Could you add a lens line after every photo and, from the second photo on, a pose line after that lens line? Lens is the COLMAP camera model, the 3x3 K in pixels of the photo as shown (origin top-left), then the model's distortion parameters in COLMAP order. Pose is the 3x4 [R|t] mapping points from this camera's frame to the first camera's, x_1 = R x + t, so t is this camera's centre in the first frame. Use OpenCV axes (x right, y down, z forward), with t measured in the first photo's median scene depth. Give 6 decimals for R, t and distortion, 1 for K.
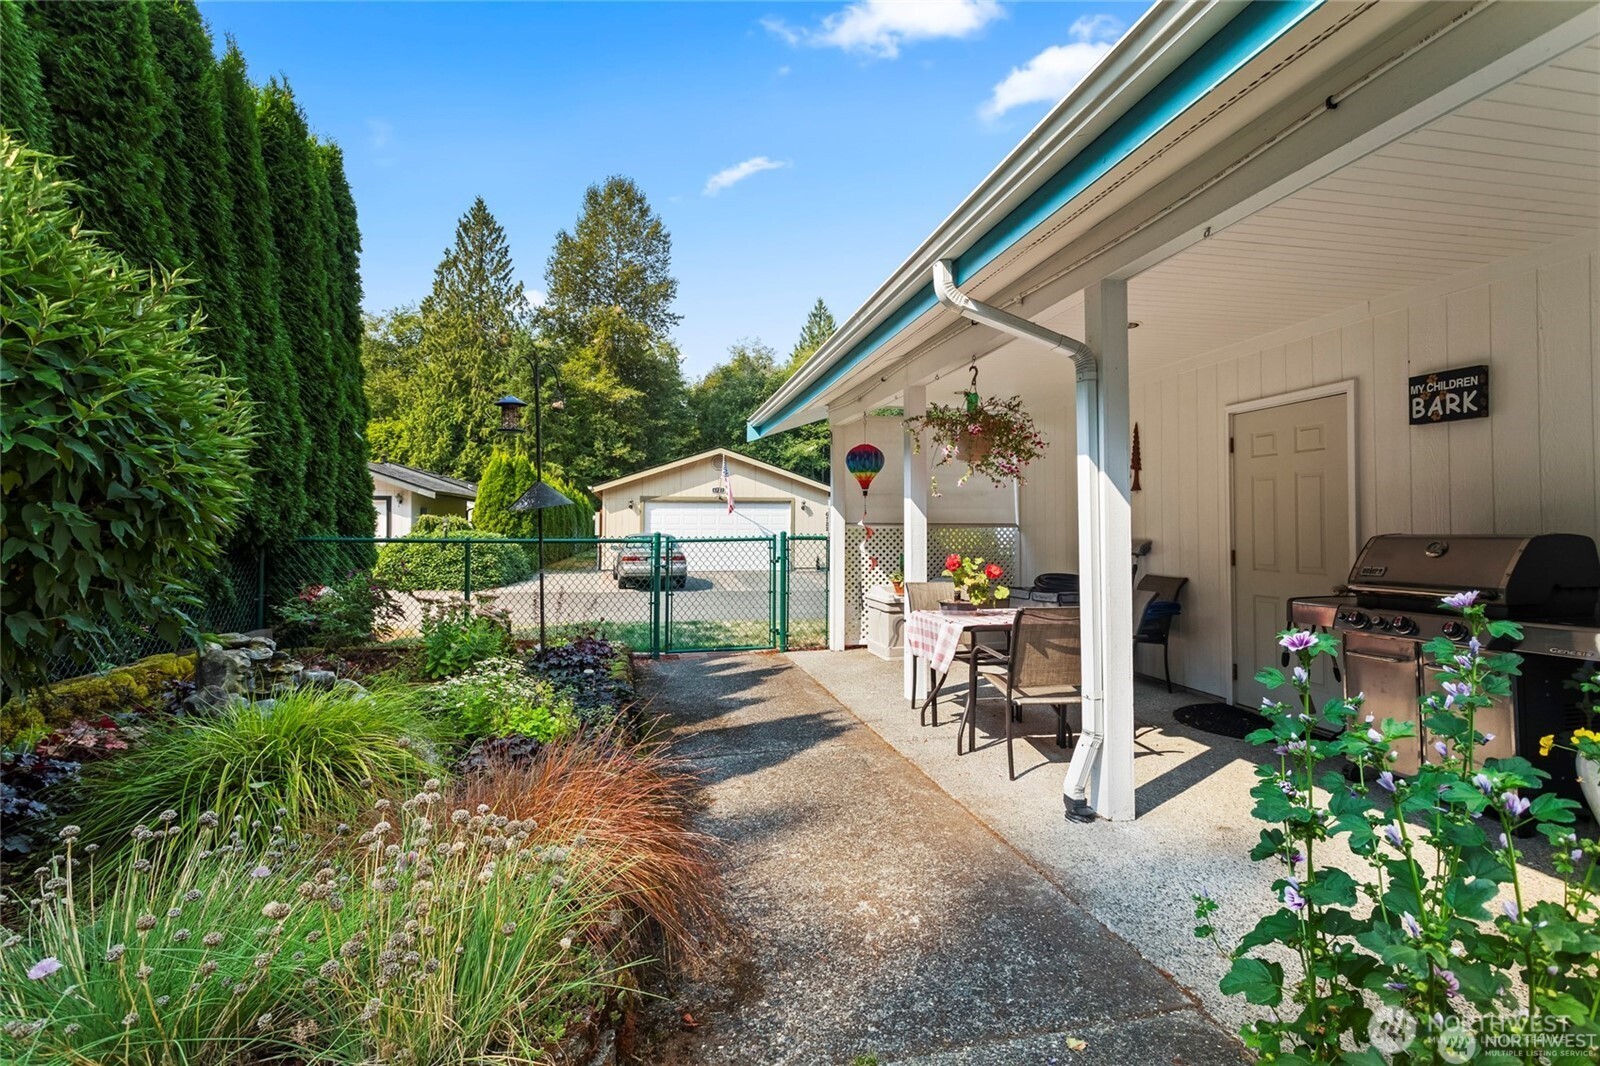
lens RADIAL K [[748.9, 0, 808.4], [0, 748.9, 532.8], [0, 0, 1]] dist [0.001158, 0.000626]
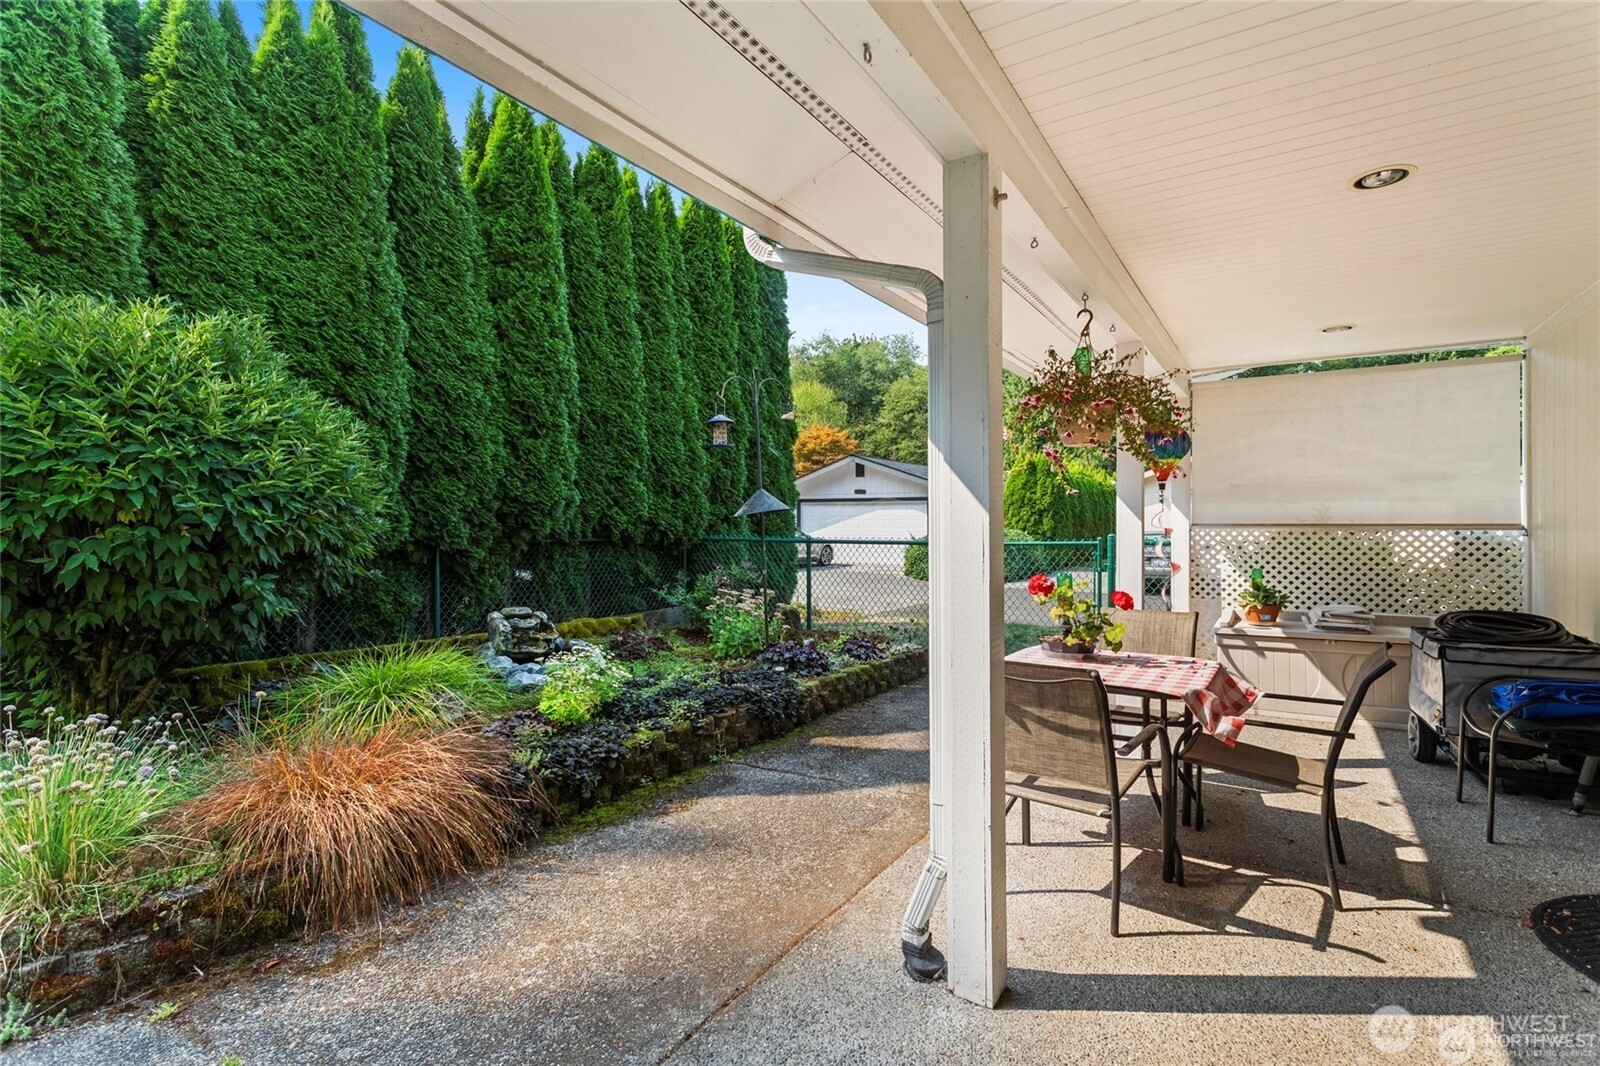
lens RADIAL K [[748.9, 0, 808.4], [0, 748.9, 532.8], [0, 0, 1]] dist [0.001158, 0.000626]
pose [[0.728151, 0.005235, -0.685397, 0.526324], [-0.000820, 0.999977, 0.006767, -0.014320], [0.685417, -0.004365, 0.728138, 0.305280]]
